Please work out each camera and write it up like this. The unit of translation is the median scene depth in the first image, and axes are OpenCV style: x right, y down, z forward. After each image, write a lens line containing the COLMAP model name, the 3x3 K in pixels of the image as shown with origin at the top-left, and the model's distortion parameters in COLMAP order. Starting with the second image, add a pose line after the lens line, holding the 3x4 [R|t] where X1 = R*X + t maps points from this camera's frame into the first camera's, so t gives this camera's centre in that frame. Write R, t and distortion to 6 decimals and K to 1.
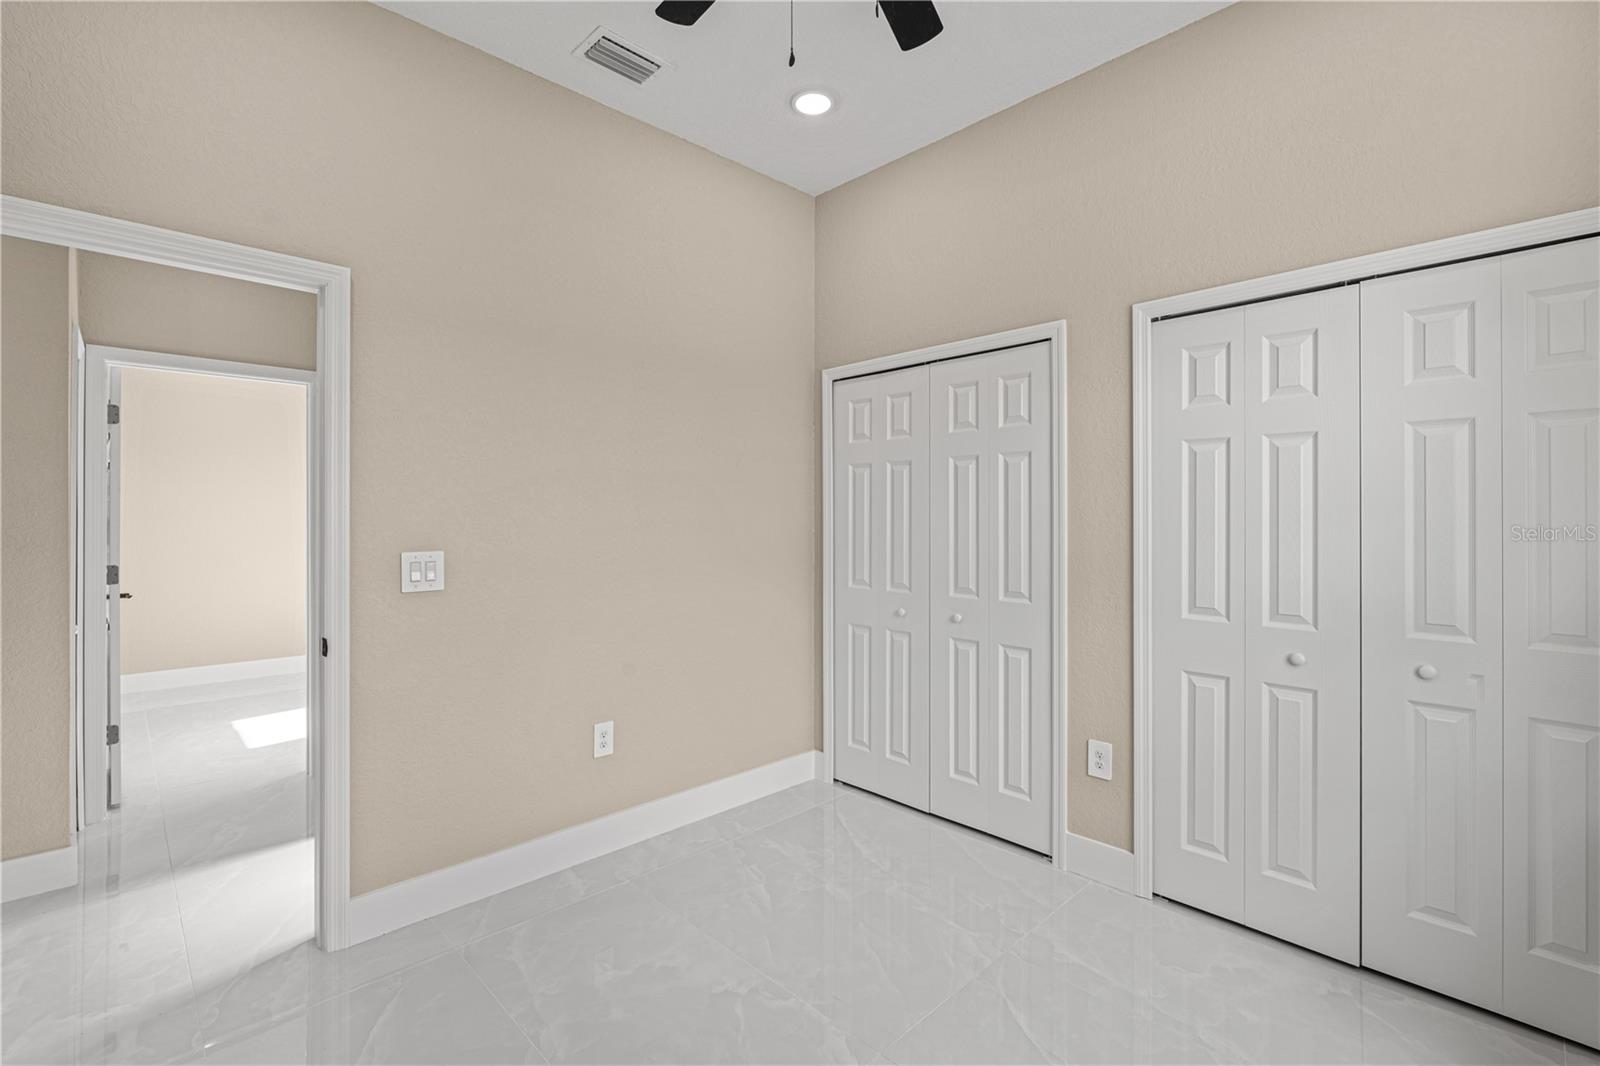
lens RADIAL K [[720.9, 0, 807.8], [0, 720.9, 525.4], [0, 0, 1]] dist [0.002229, 0.000063]
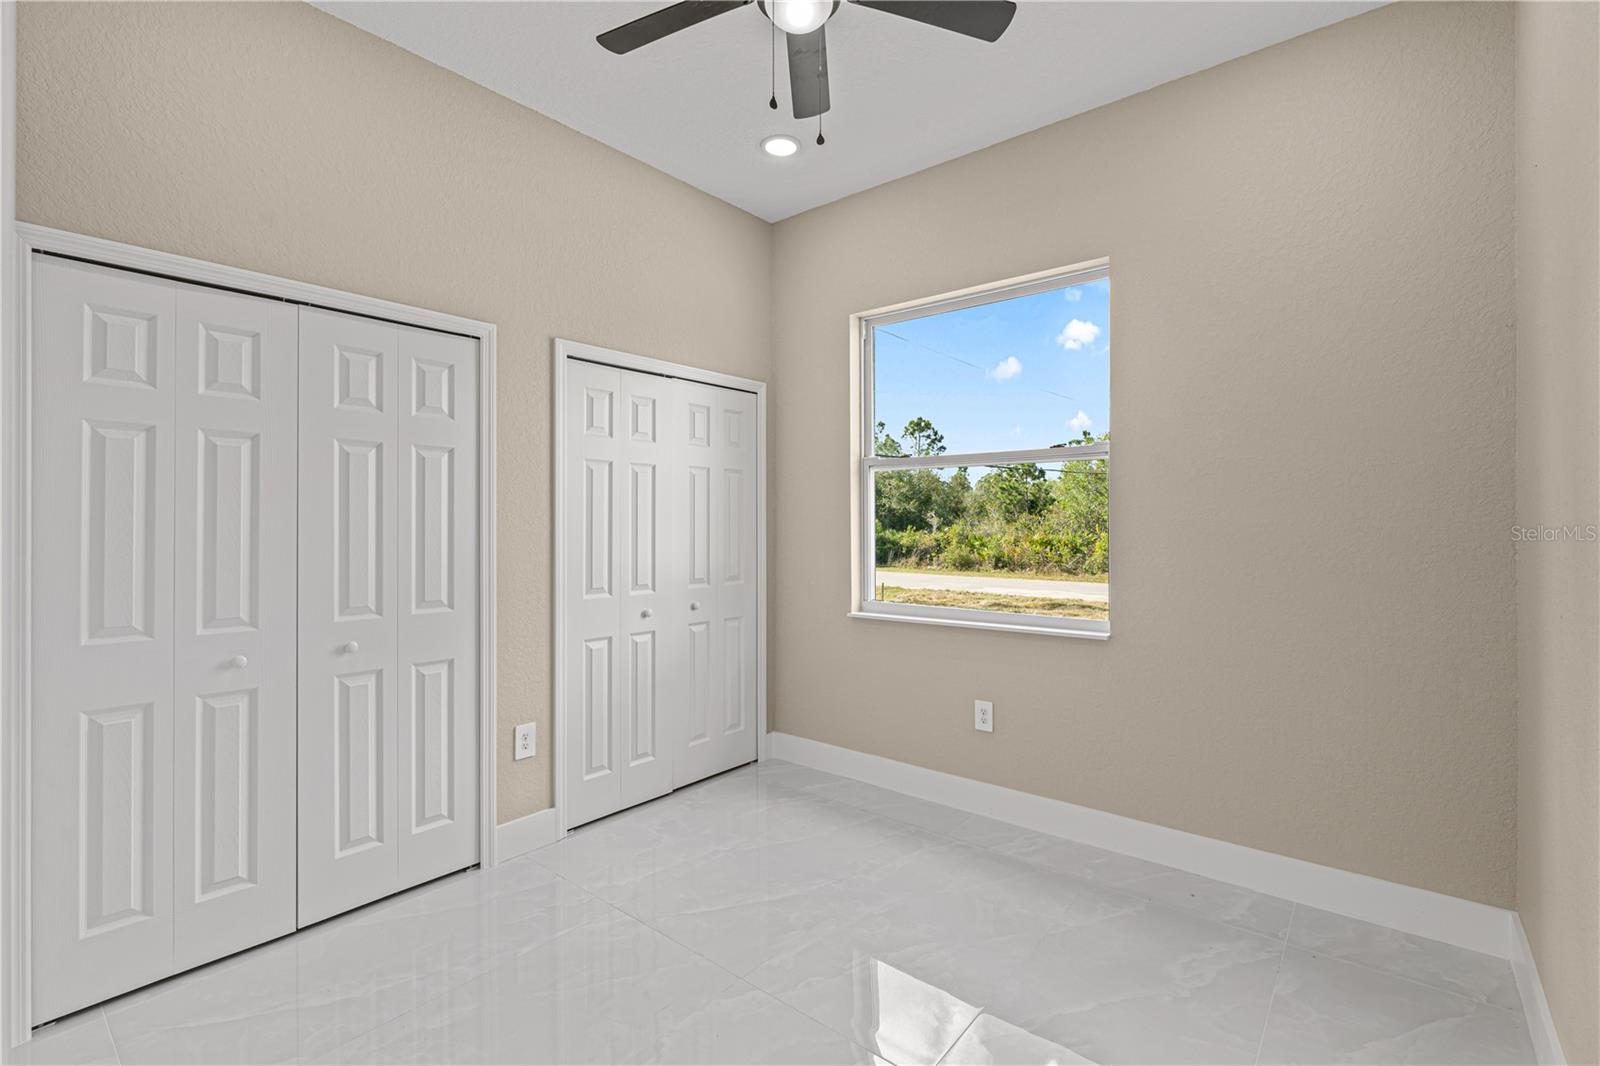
lens RADIAL K [[720.9, 0, 807.8], [0, 720.9, 525.4], [0, 0, 1]] dist [0.002229, 0.000063]
pose [[-0.108668, -0.001873, 0.994076, -0.726879], [0.014180, 0.999894, 0.003434, 0.001177], [-0.993977, 0.014469, -0.108630, 0.691533]]
